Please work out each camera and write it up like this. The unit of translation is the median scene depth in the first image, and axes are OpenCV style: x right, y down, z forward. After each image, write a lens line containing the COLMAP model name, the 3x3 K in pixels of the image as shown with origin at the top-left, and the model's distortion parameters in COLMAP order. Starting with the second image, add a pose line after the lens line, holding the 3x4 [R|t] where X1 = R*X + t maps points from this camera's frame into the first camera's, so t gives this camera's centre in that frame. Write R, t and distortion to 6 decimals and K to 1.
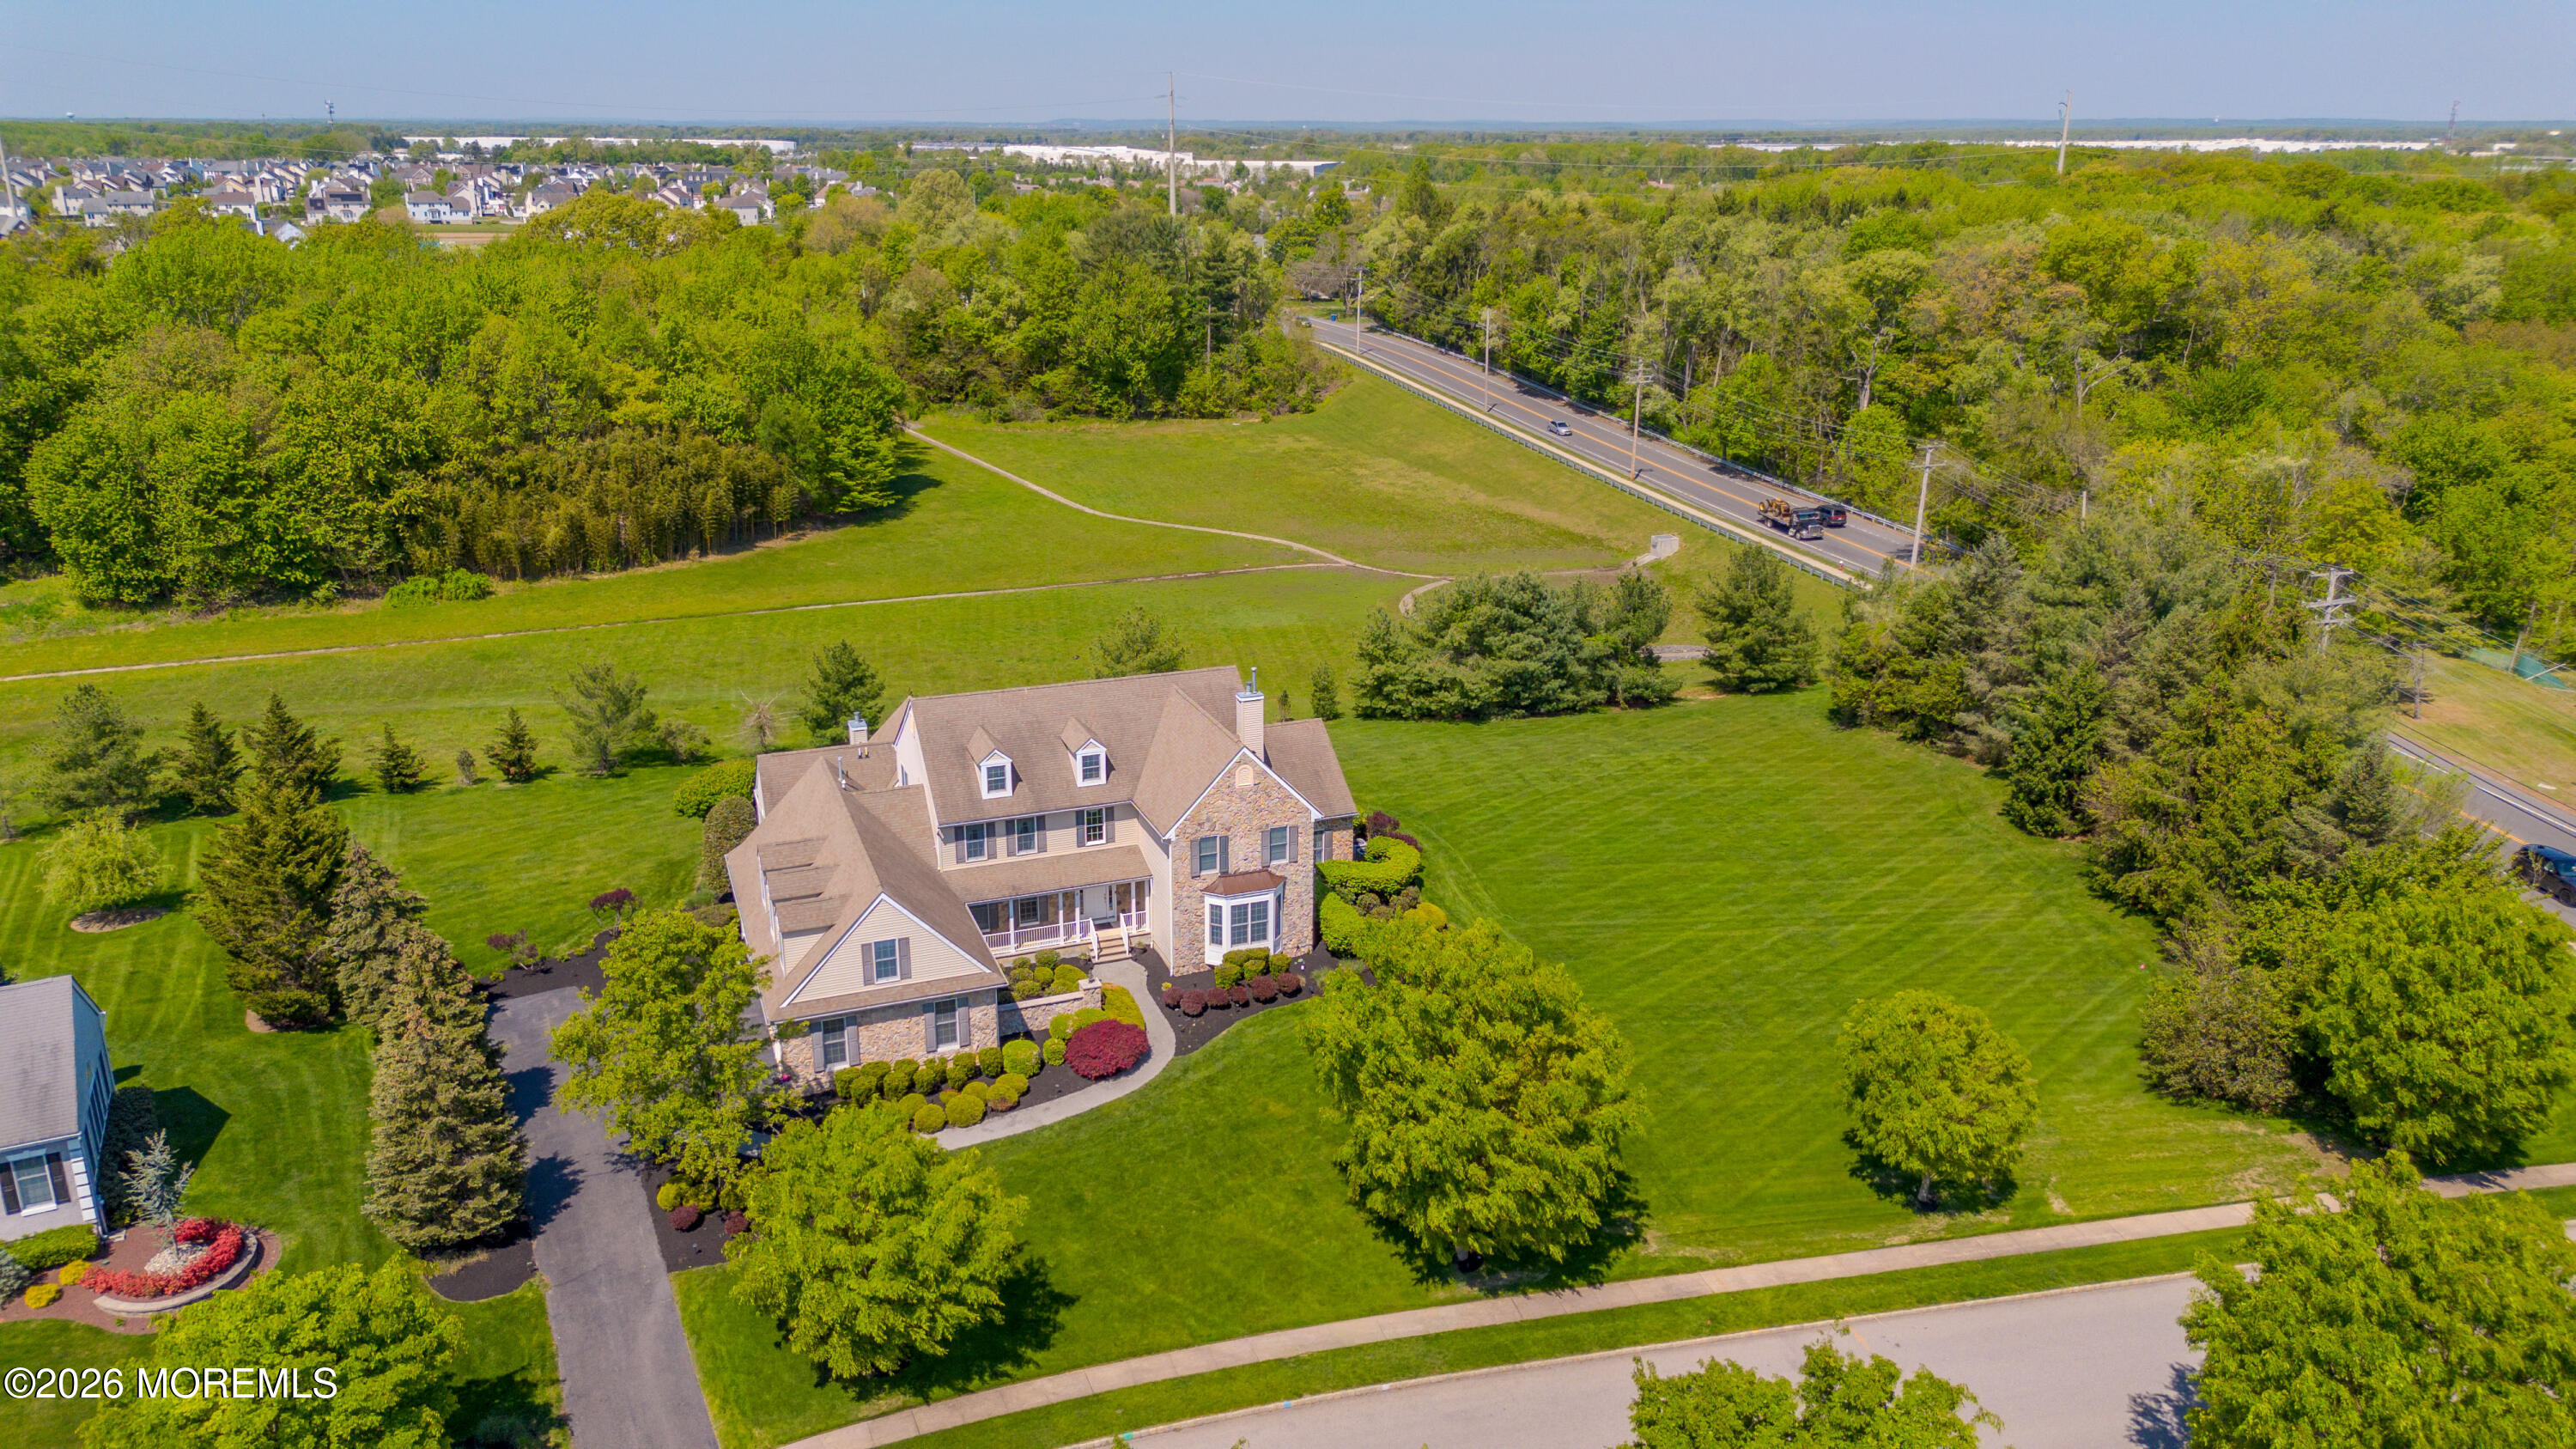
lens RADIAL K [[1822.4, 0, 1293.2], [0, 1822.4, 714.4], [0, 0, 1]] dist [0.080427, -0.085431]
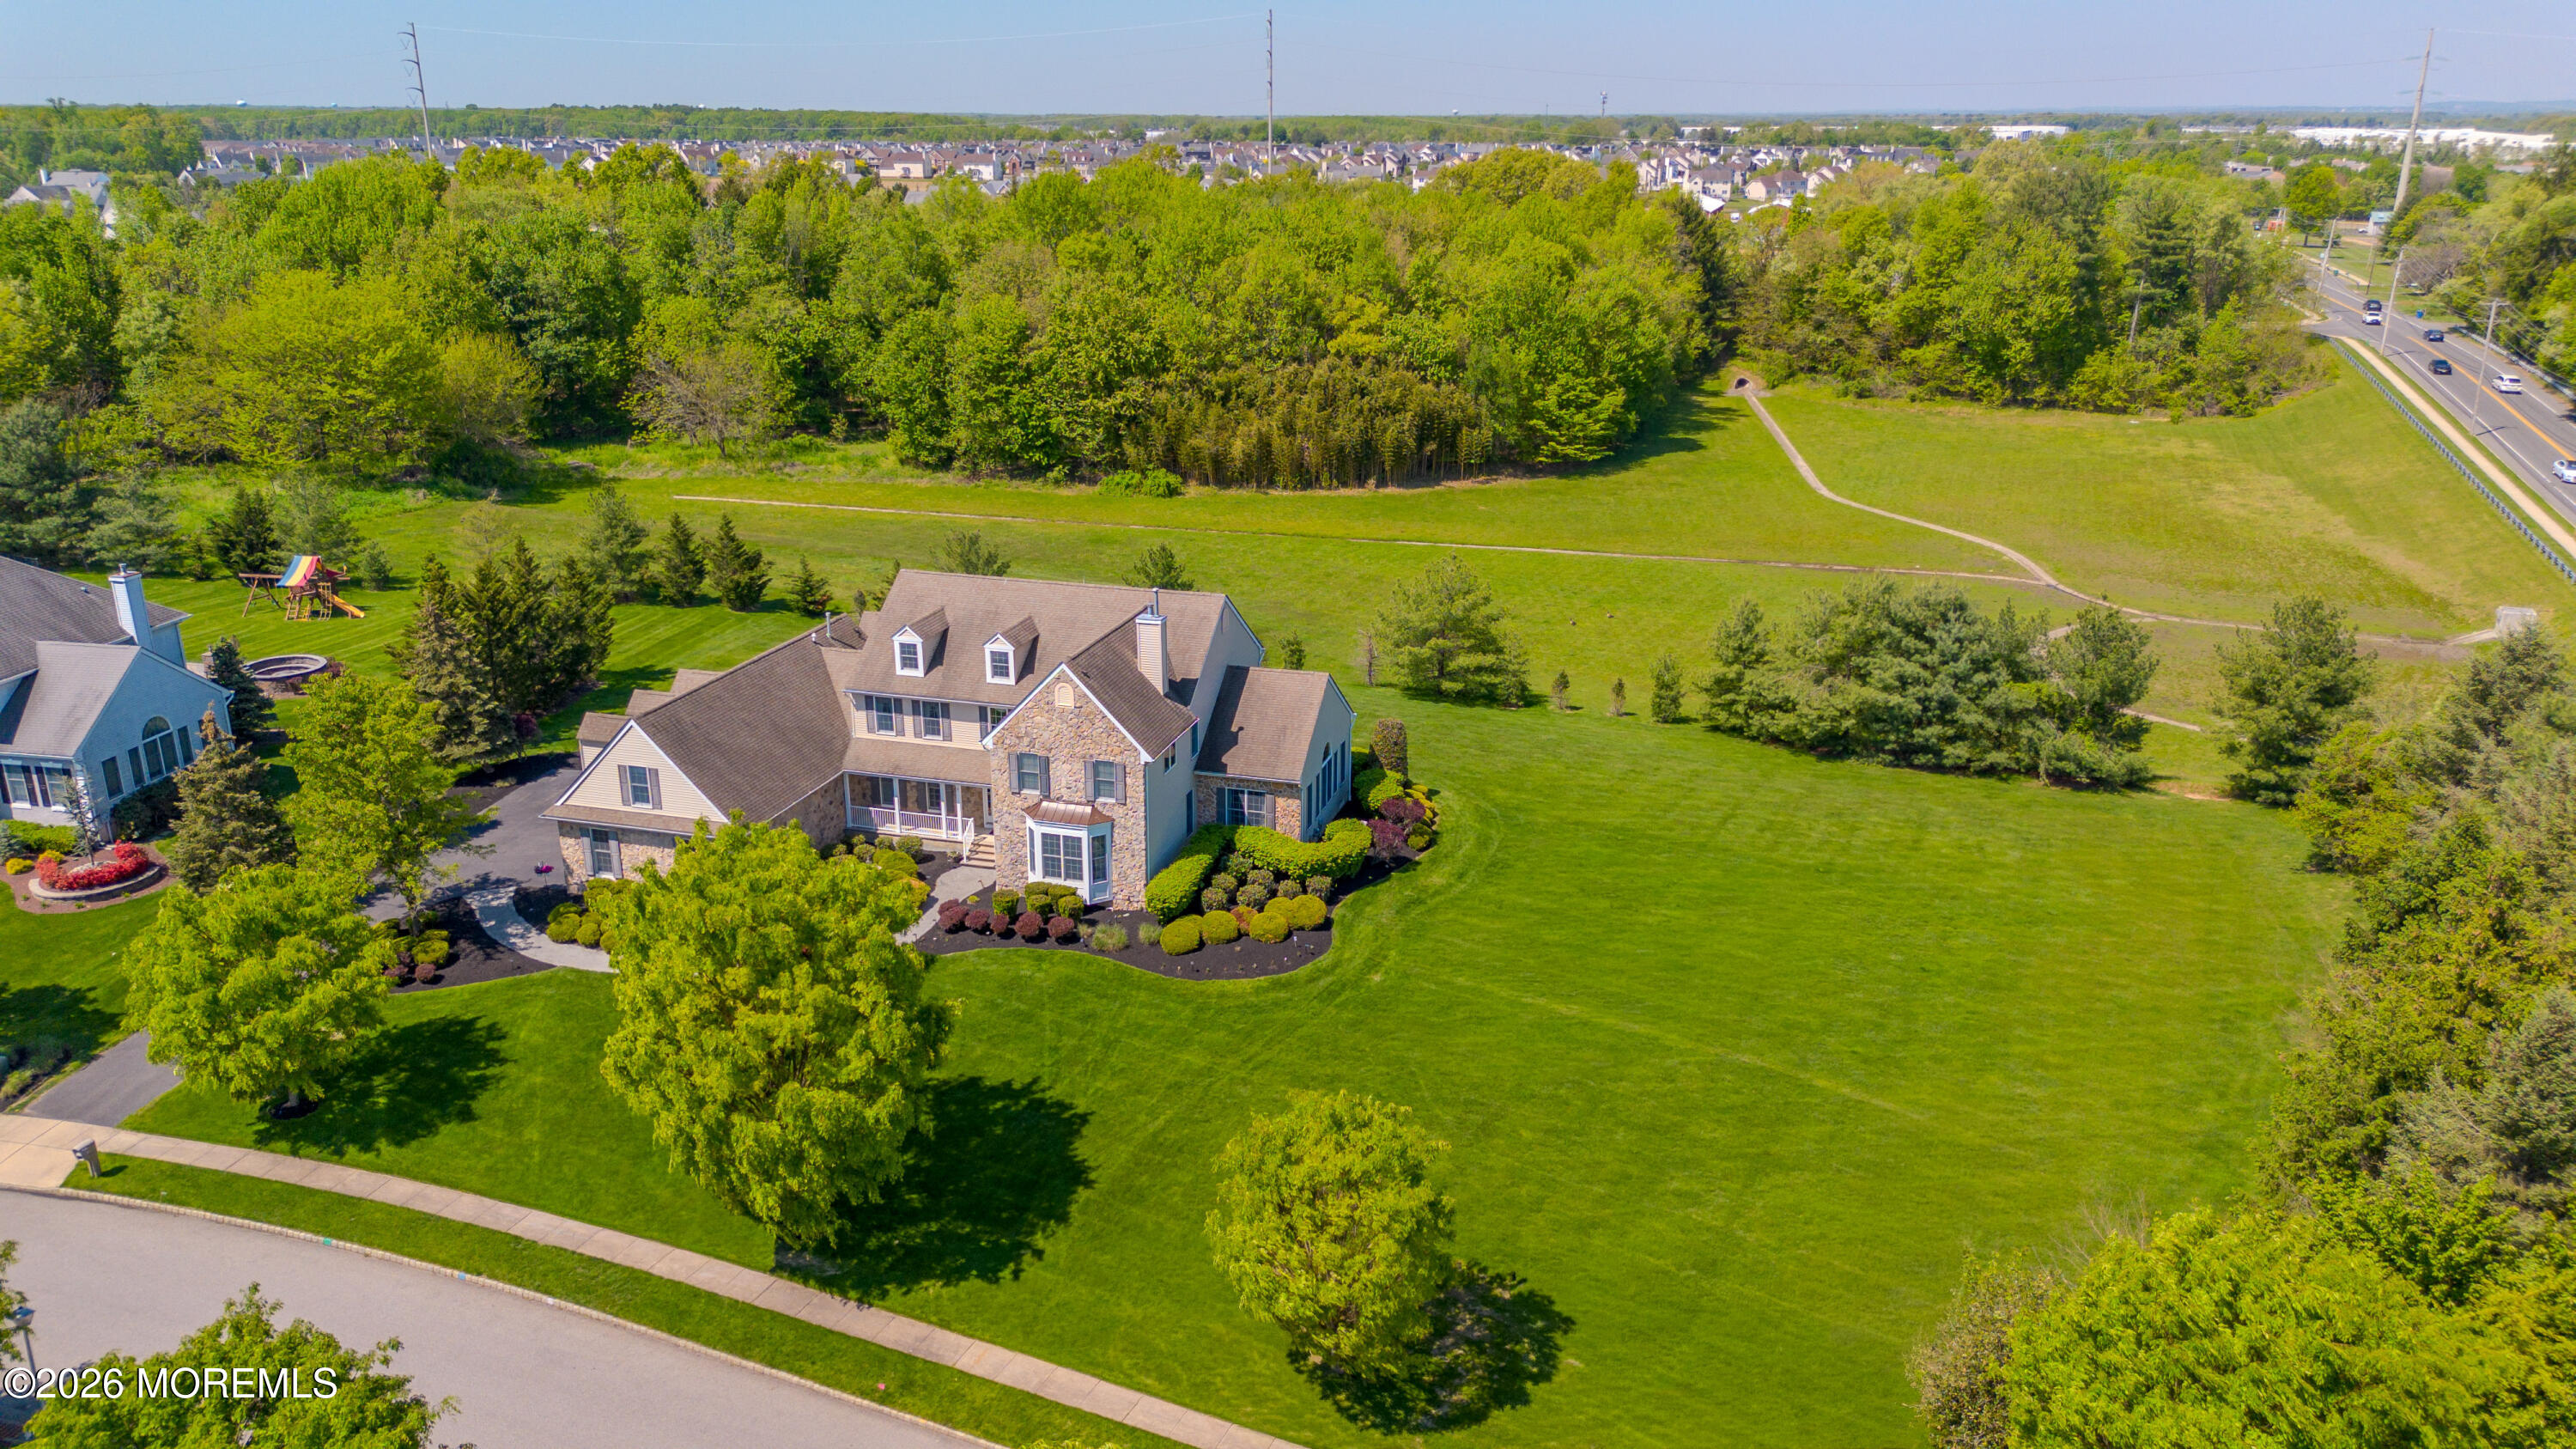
lens RADIAL K [[1822.4, 0, 1288.7], [0, 1822.4, 728.8], [0, 0, 1]] dist [0.080427, -0.085431]
pose [[0.793476, 0.190411, -0.578048, 0.286644], [-0.183836, 0.980418, 0.070605, -0.016790], [0.580173, 0.050242, 0.812942, 0.155792]]
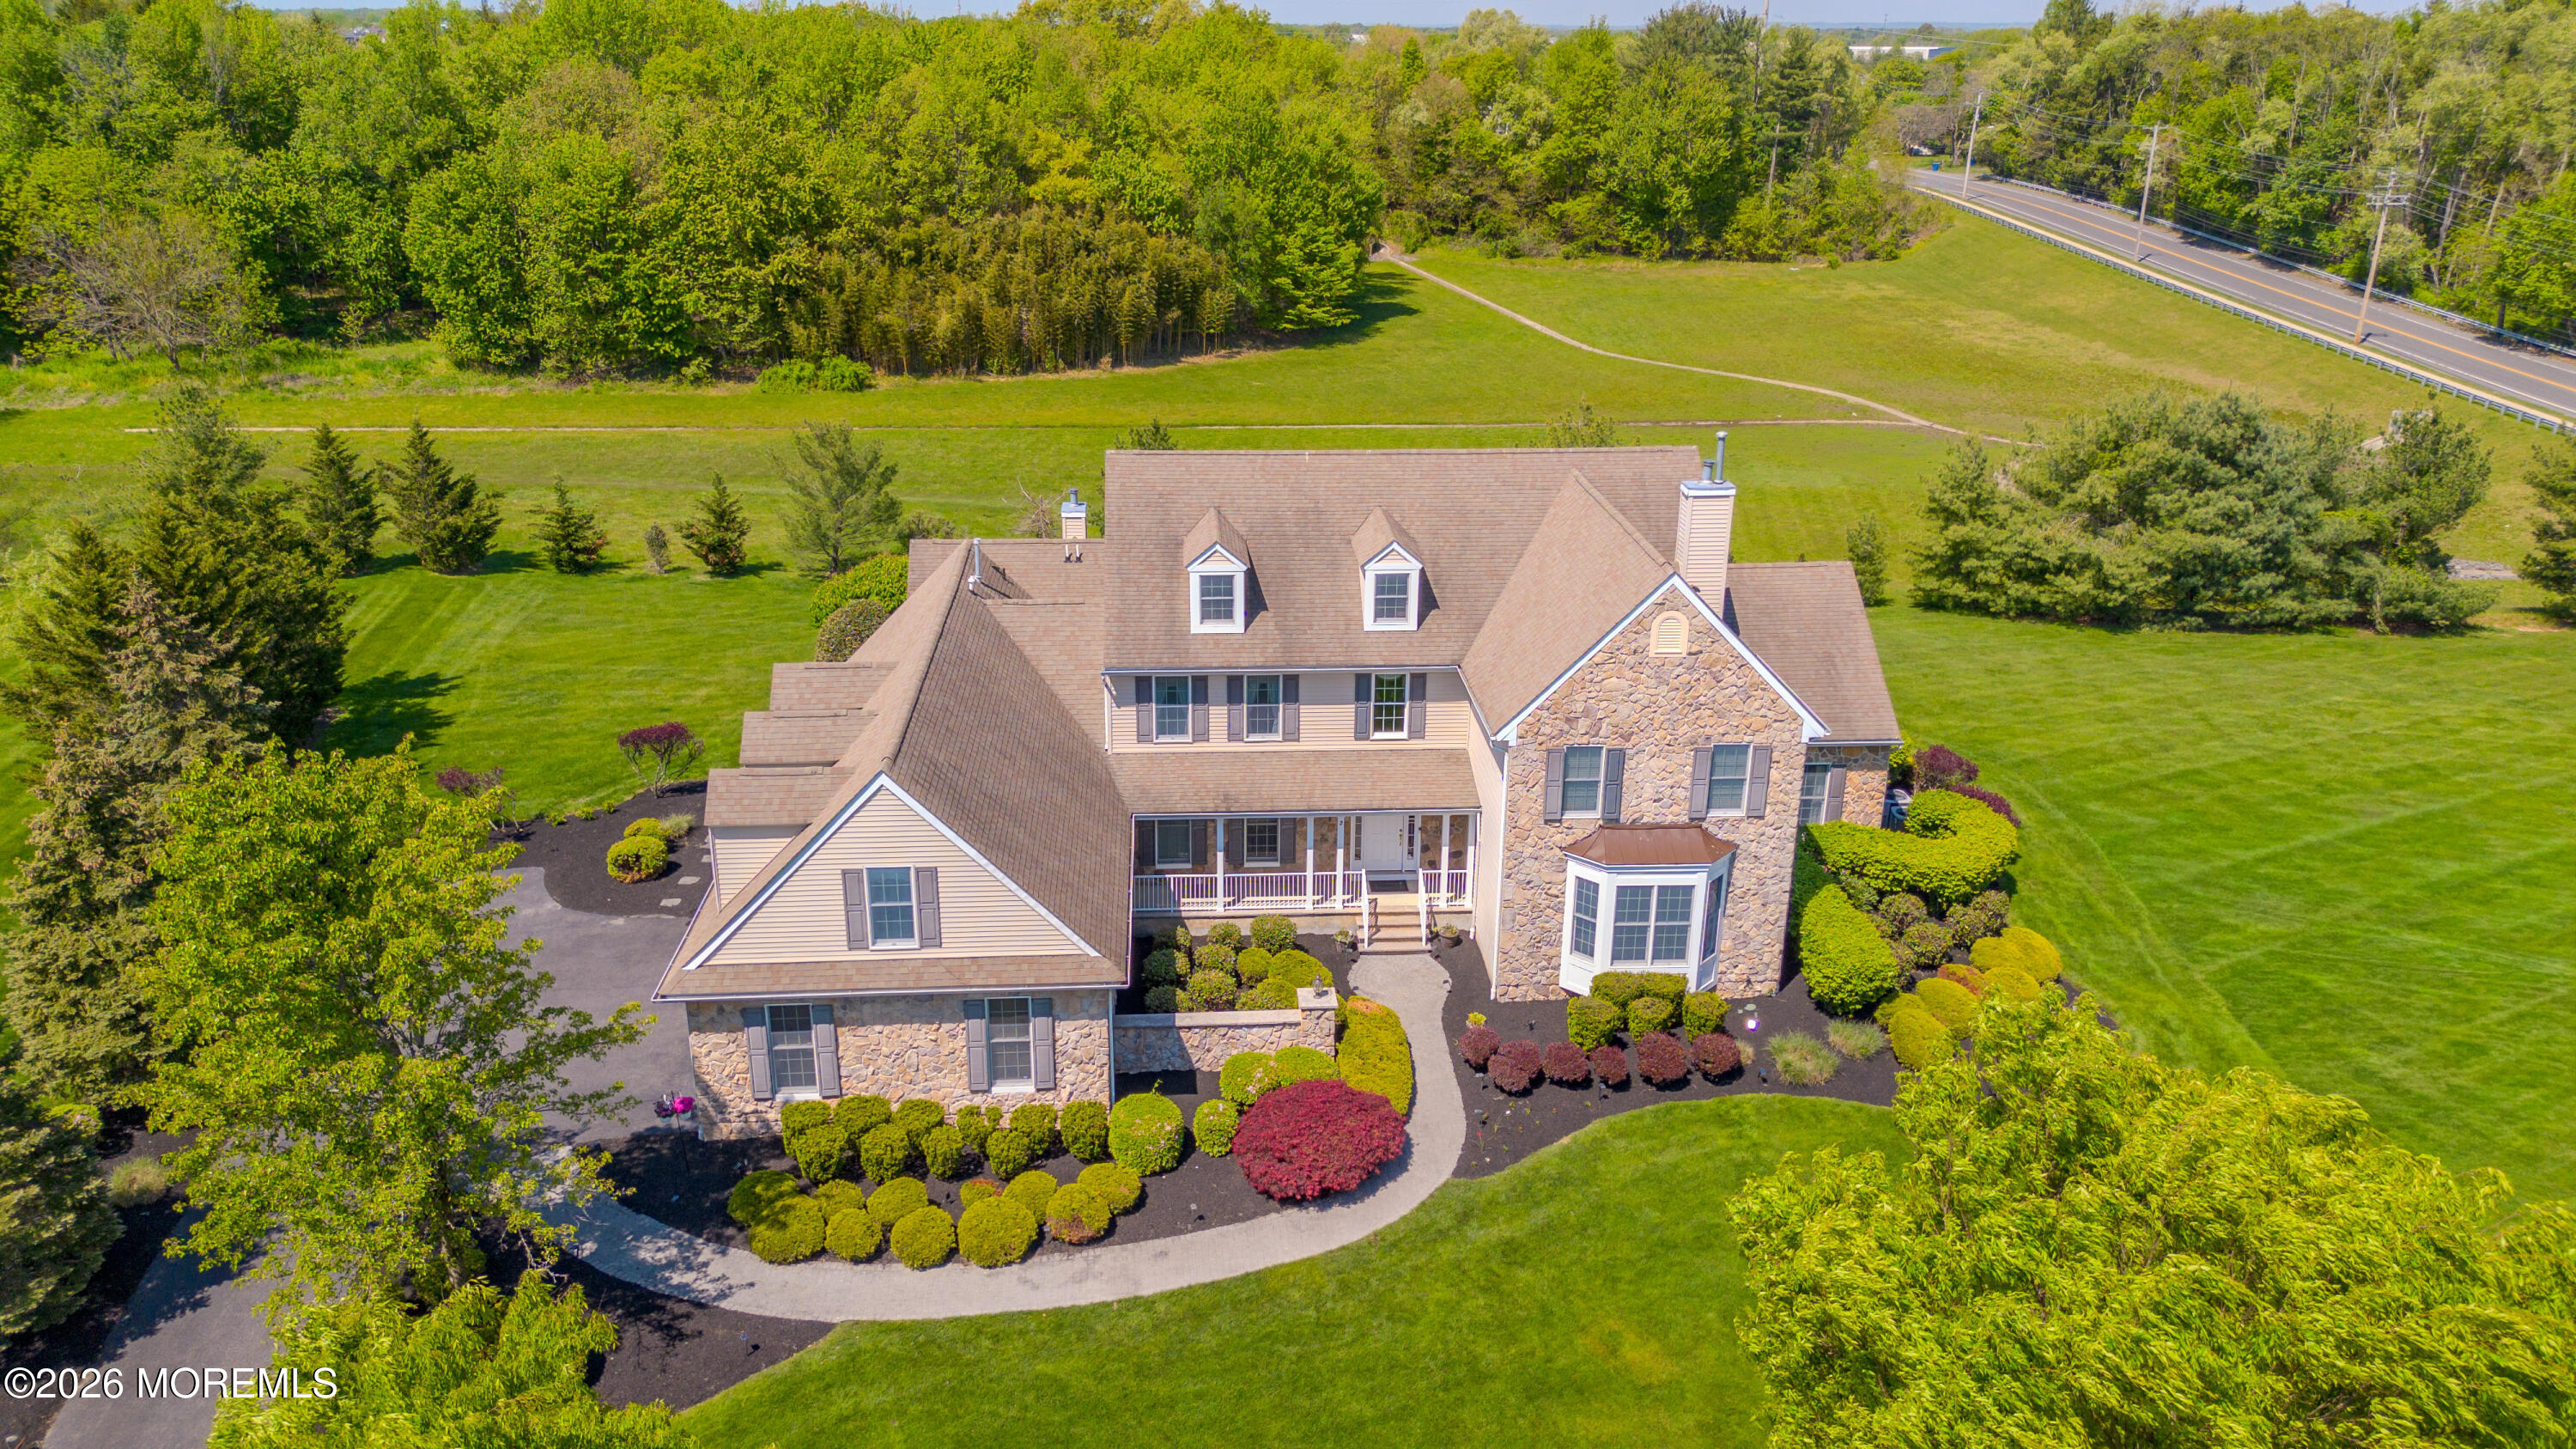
lens RADIAL K [[1822.4, 0, 1285.6], [0, 1822.4, 723.5], [0, 0, 1]] dist [0.080427, -0.085431]
pose [[0.953442, 0.110944, -0.280428, 0.007731], [-0.096728, 0.993246, 0.064082, 0.017530], [0.285643, -0.033974, 0.957734, 0.235305]]
